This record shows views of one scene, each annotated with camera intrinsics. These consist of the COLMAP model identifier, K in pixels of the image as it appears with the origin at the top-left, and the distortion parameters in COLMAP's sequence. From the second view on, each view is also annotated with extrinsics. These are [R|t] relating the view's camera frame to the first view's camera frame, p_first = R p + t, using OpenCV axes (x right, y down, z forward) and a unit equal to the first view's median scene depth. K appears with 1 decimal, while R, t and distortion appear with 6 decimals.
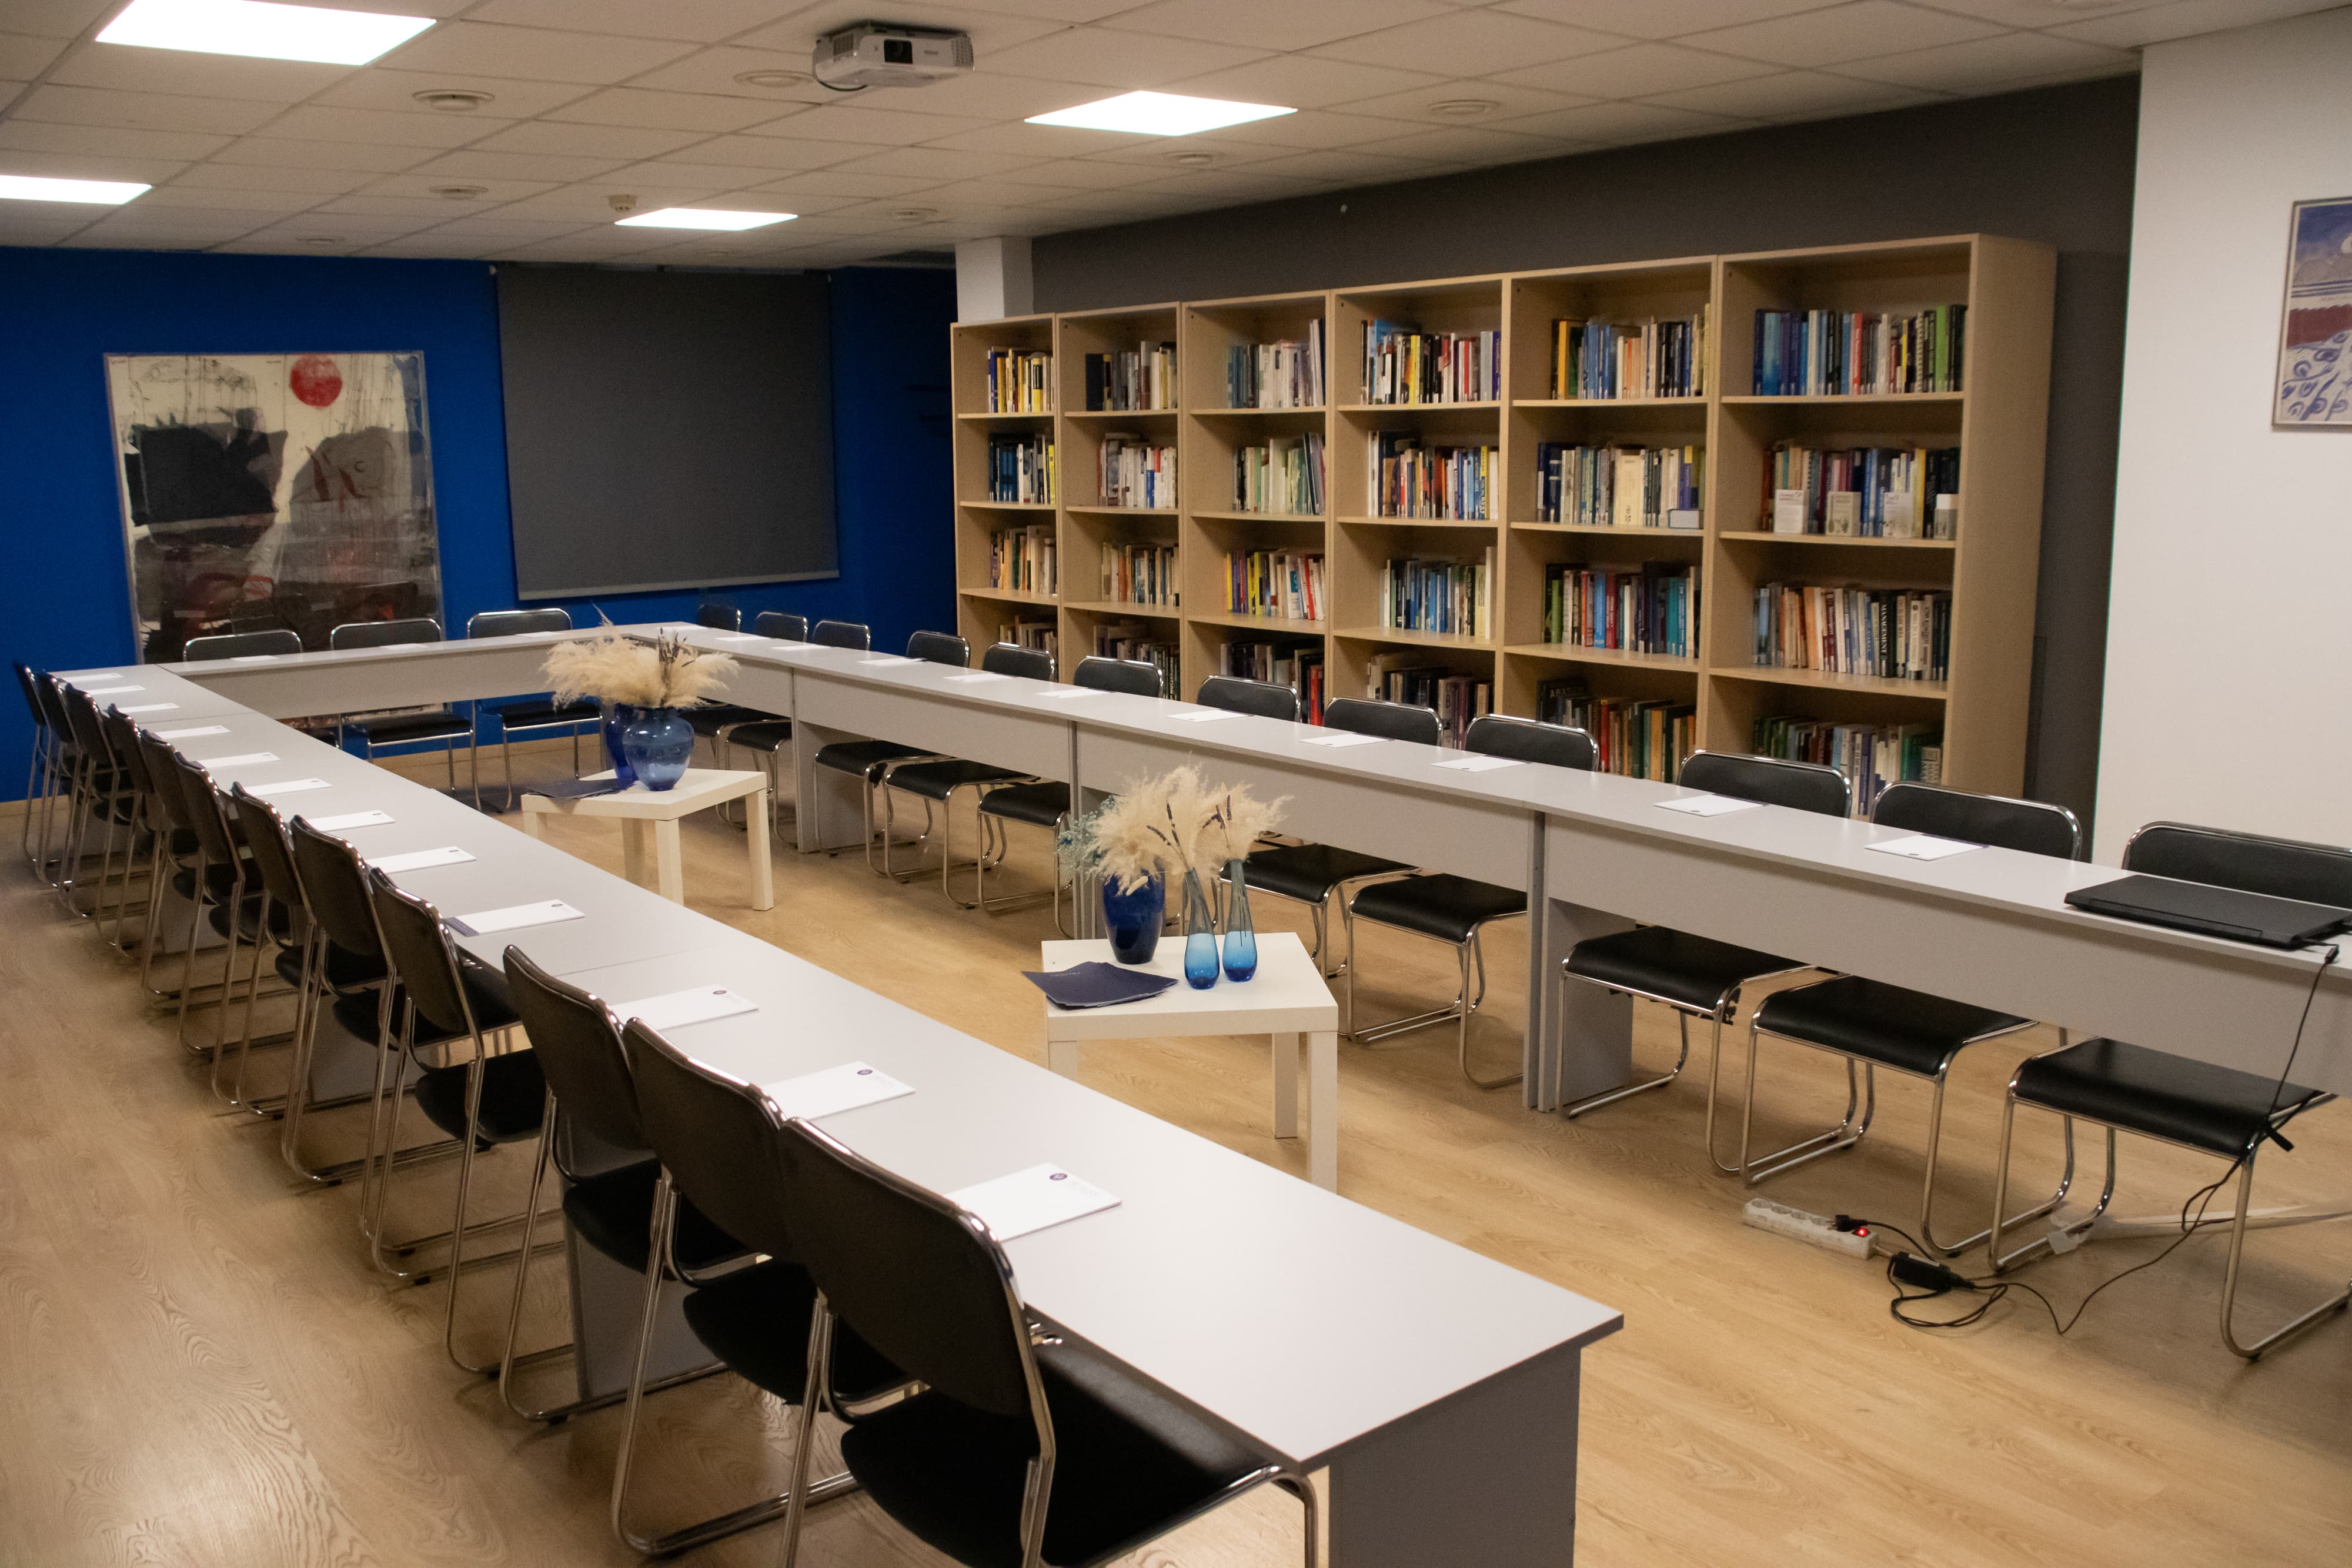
lens RADIAL K [[1959.7, 0, 1171.0], [0, 1959.7, 787.8], [0, 0, 1]] dist [-0.080152, 0.082826]
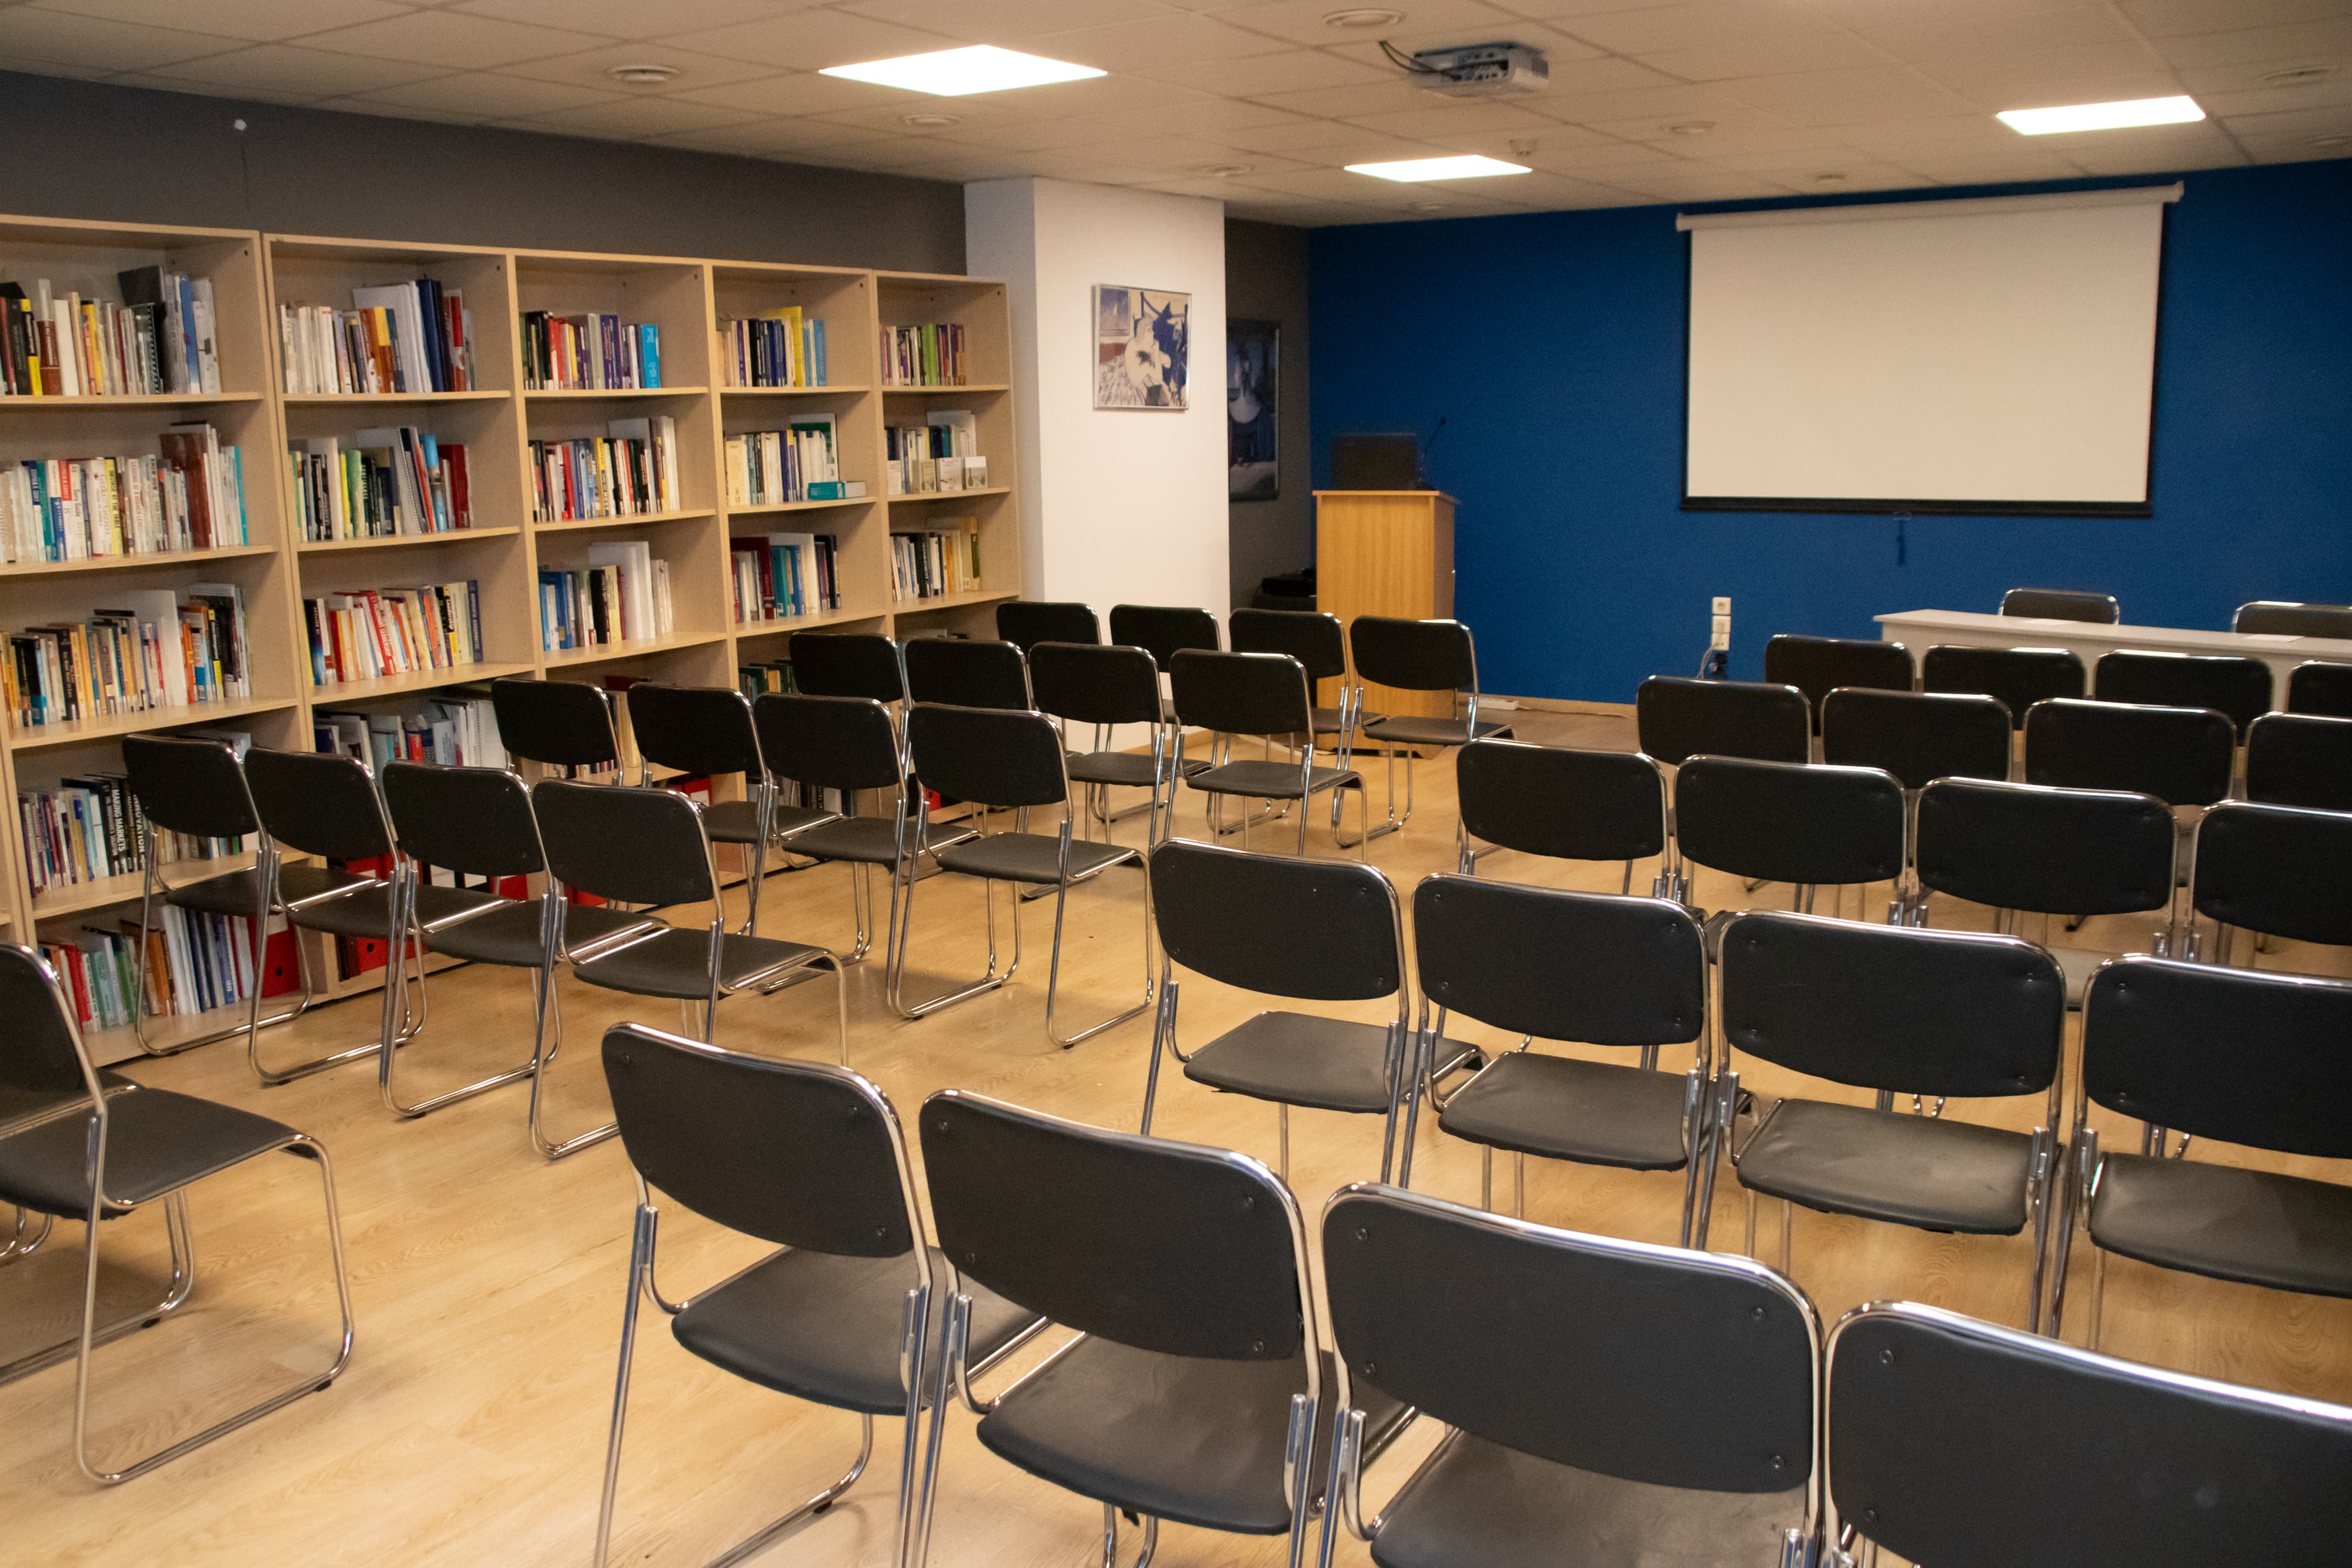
lens RADIAL K [[1959.7, 0, 1171.6], [0, 1959.7, 784.4], [0, 0, 1]] dist [-0.080152, 0.082826]
pose [[-0.337975, -0.150205, 0.929092, -0.865020], [0.200252, 0.953101, 0.226932, -0.184414], [-0.919604, 0.262750, -0.292045, 1.133378]]
